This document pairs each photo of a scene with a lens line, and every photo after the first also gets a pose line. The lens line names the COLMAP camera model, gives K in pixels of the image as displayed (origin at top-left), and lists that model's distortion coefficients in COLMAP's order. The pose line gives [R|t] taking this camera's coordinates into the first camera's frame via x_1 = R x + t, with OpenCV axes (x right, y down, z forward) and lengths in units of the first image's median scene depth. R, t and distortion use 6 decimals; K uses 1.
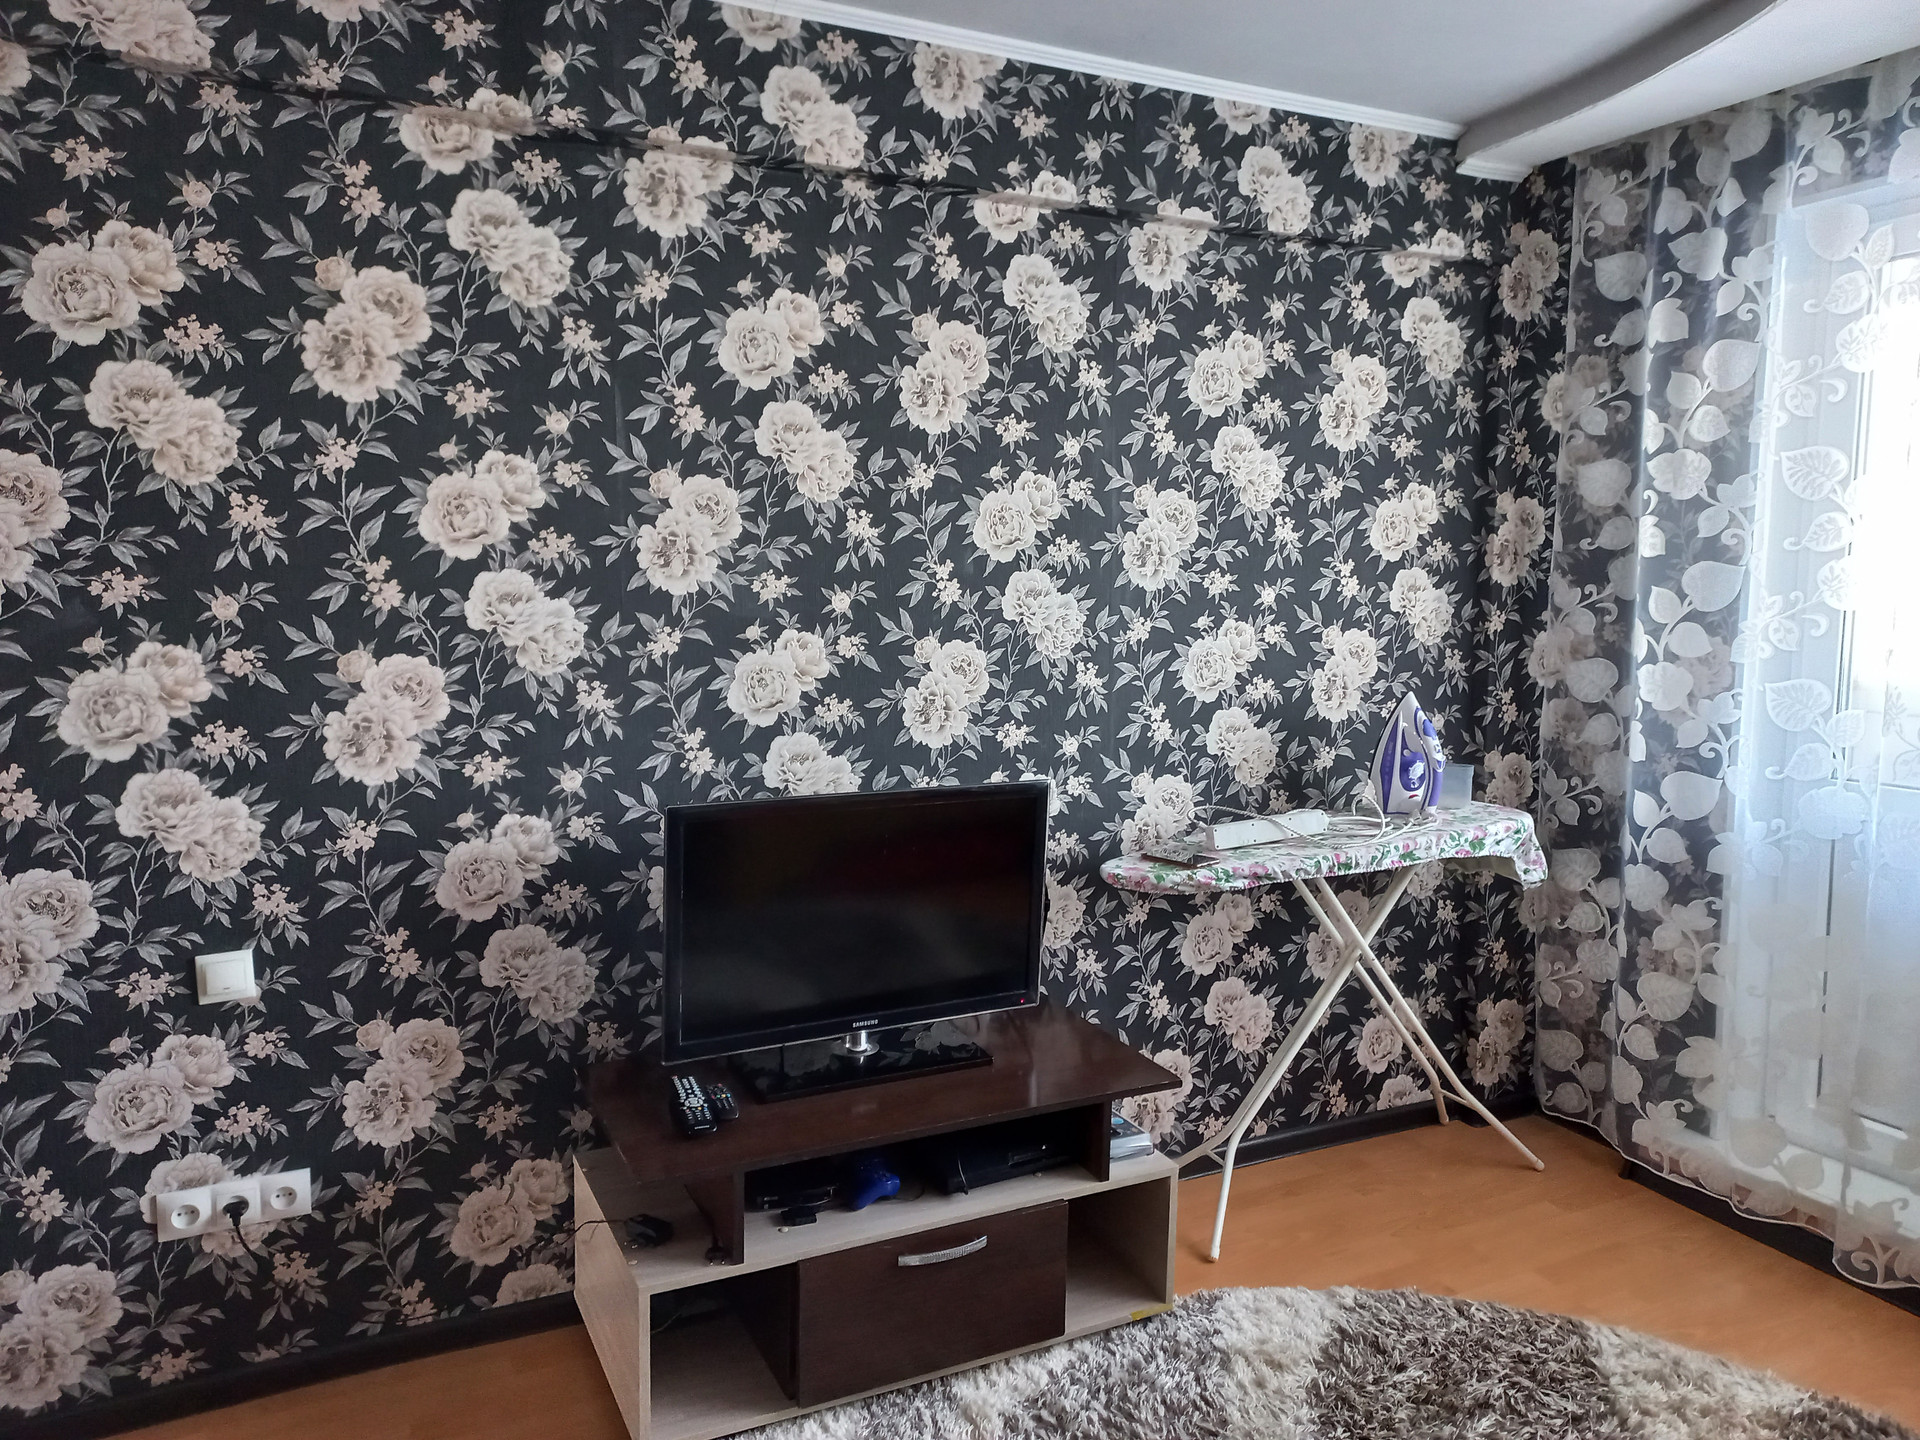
lens RADIAL K [[1373.4, 0, 960.0], [0, 1373.4, 720.0], [0, 0, 1]] dist [0.040841, -0.002666]
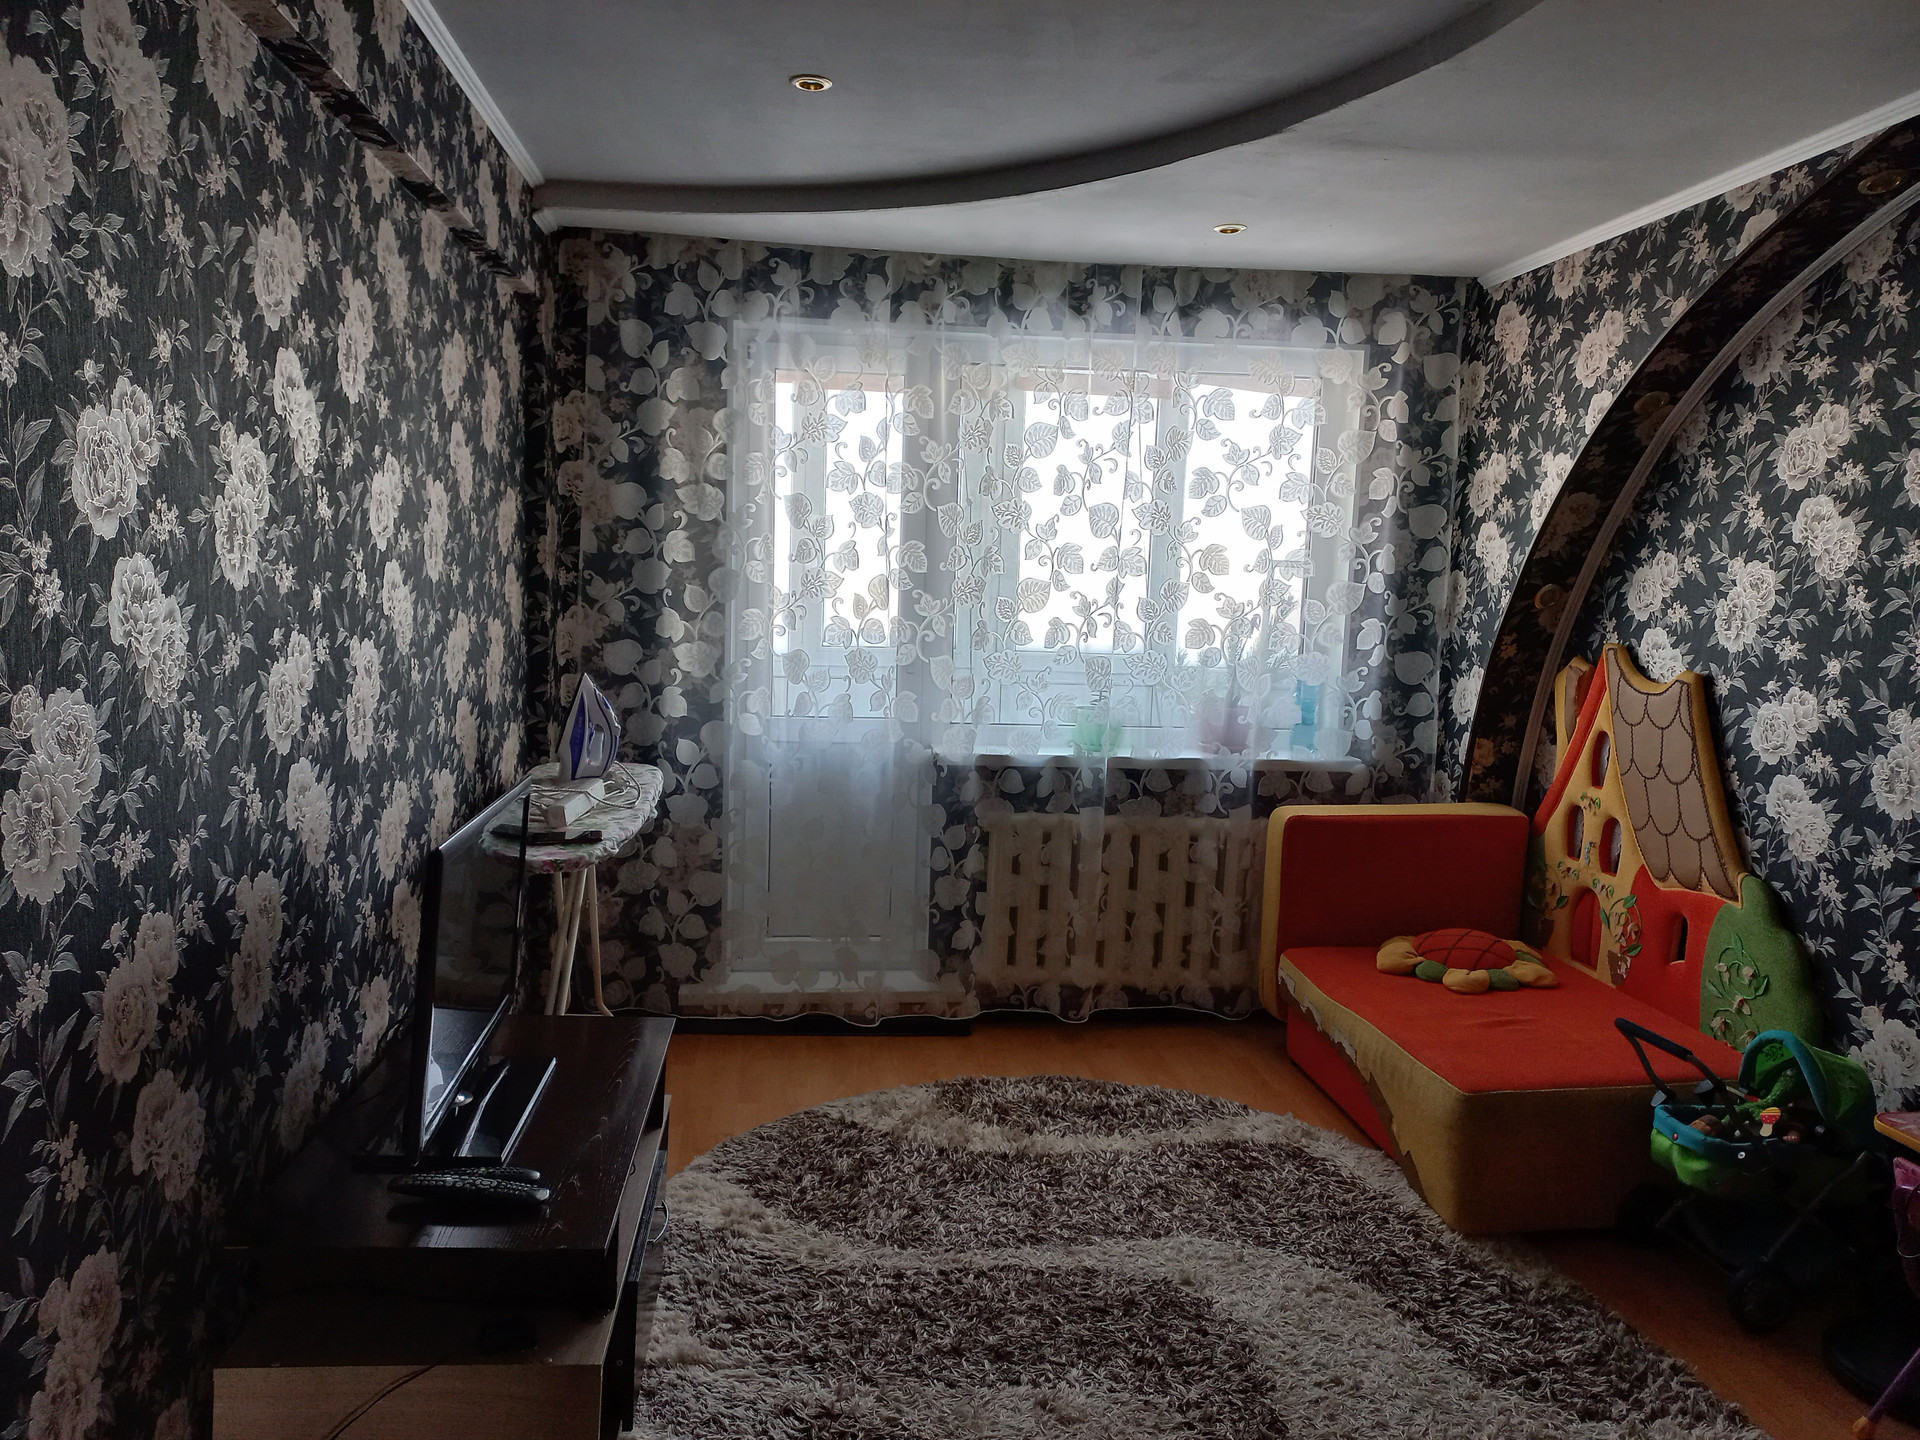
lens RADIAL K [[1373.4, 0, 960.0], [0, 1373.4, 720.0], [0, 0, 1]] dist [0.040841, -0.002666]
pose [[0.348657, -0.084795, 0.933407, -0.785713], [0.066347, 0.995634, 0.065665, -0.043122], [-0.934899, 0.039034, 0.352761, 0.359872]]
